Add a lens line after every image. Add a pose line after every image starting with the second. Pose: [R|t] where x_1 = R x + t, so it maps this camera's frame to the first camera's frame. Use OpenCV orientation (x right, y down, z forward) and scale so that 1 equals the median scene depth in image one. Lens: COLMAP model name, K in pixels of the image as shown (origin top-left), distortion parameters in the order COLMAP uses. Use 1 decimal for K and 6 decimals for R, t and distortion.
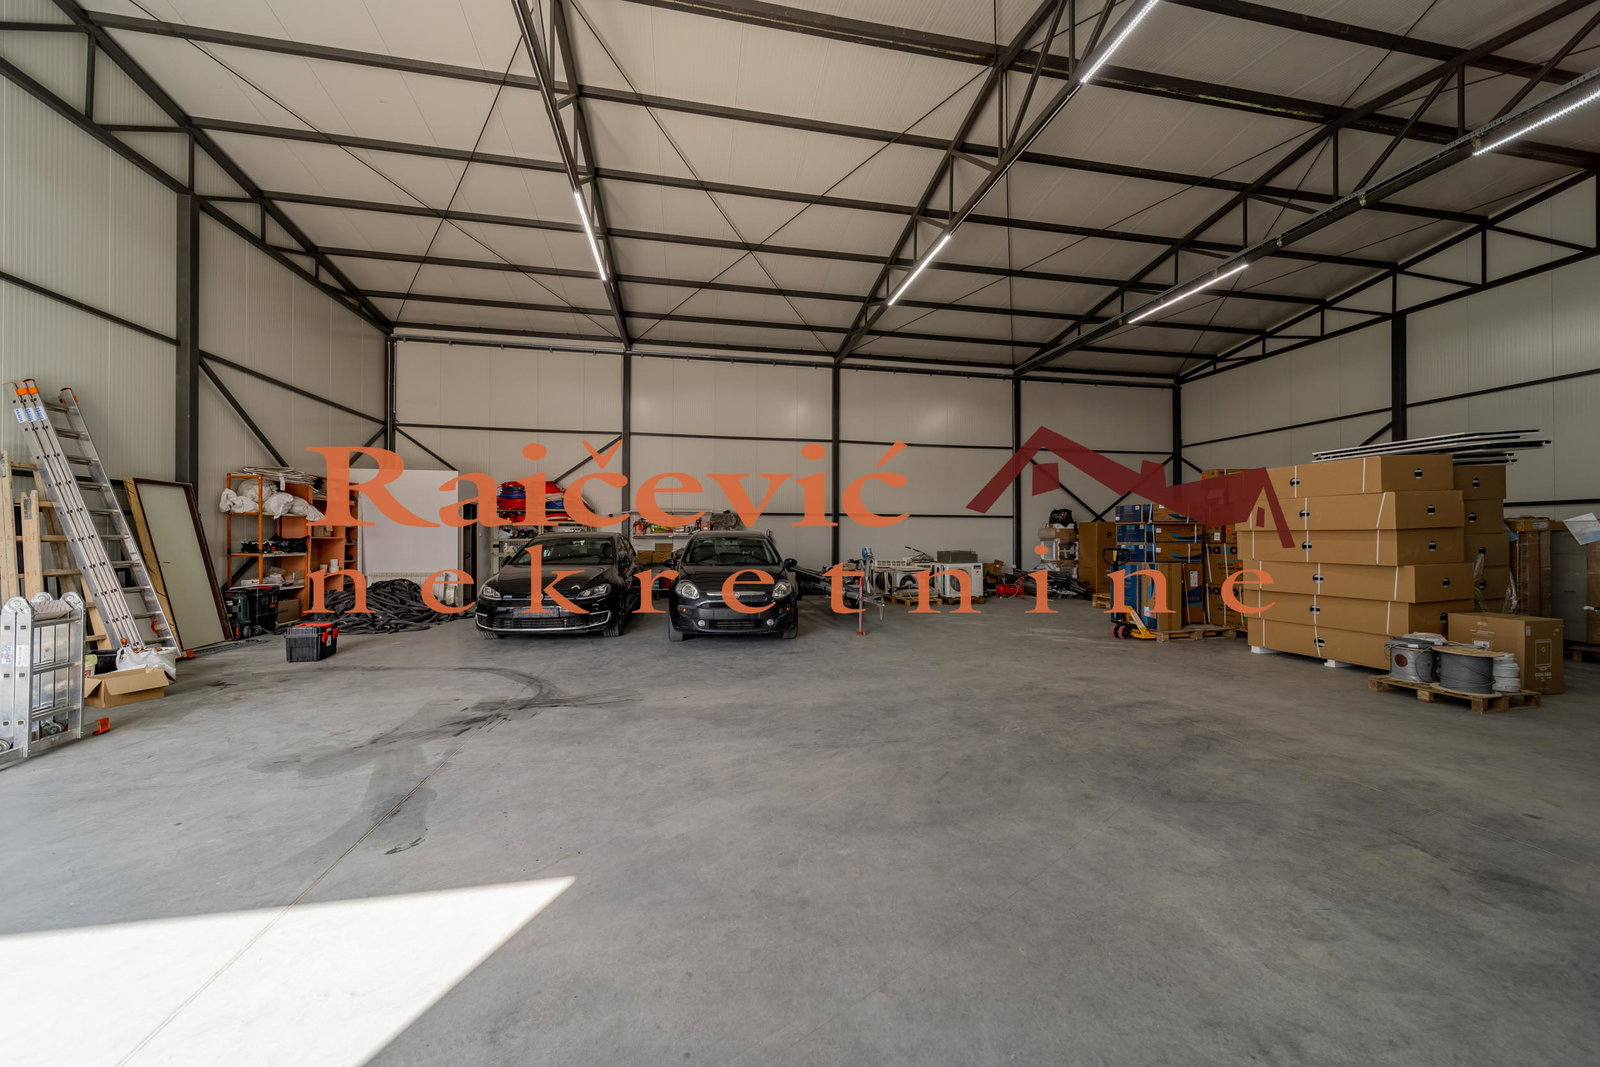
lens RADIAL K [[565.4, 0, 796.5], [0, 565.4, 508.5], [0, 0, 1]] dist [0.004772, -0.001867]
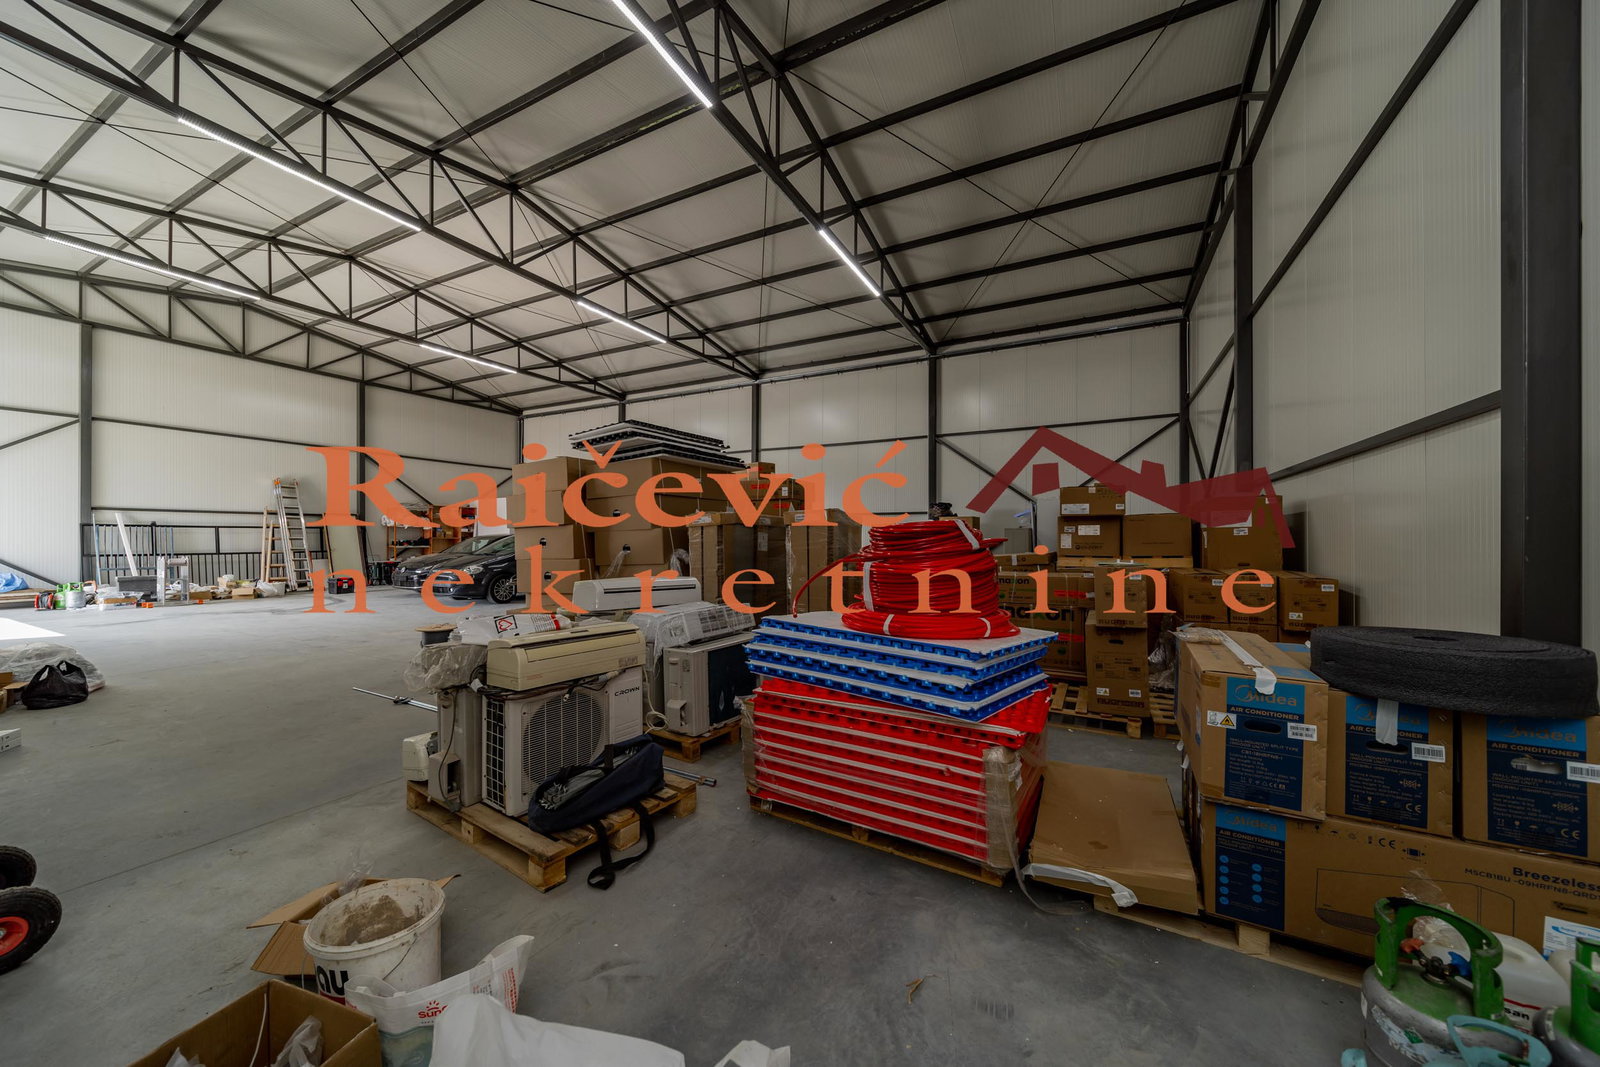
lens RADIAL K [[565.4, 0, 798.8], [0, 565.4, 525.6], [0, 0, 1]] dist [0.004772, -0.001867]
pose [[0.784573, -0.017811, -0.619781, 0.705547], [0.038392, 0.999065, 0.019889, 0.011189], [0.618847, -0.039399, 0.784523, 0.131086]]
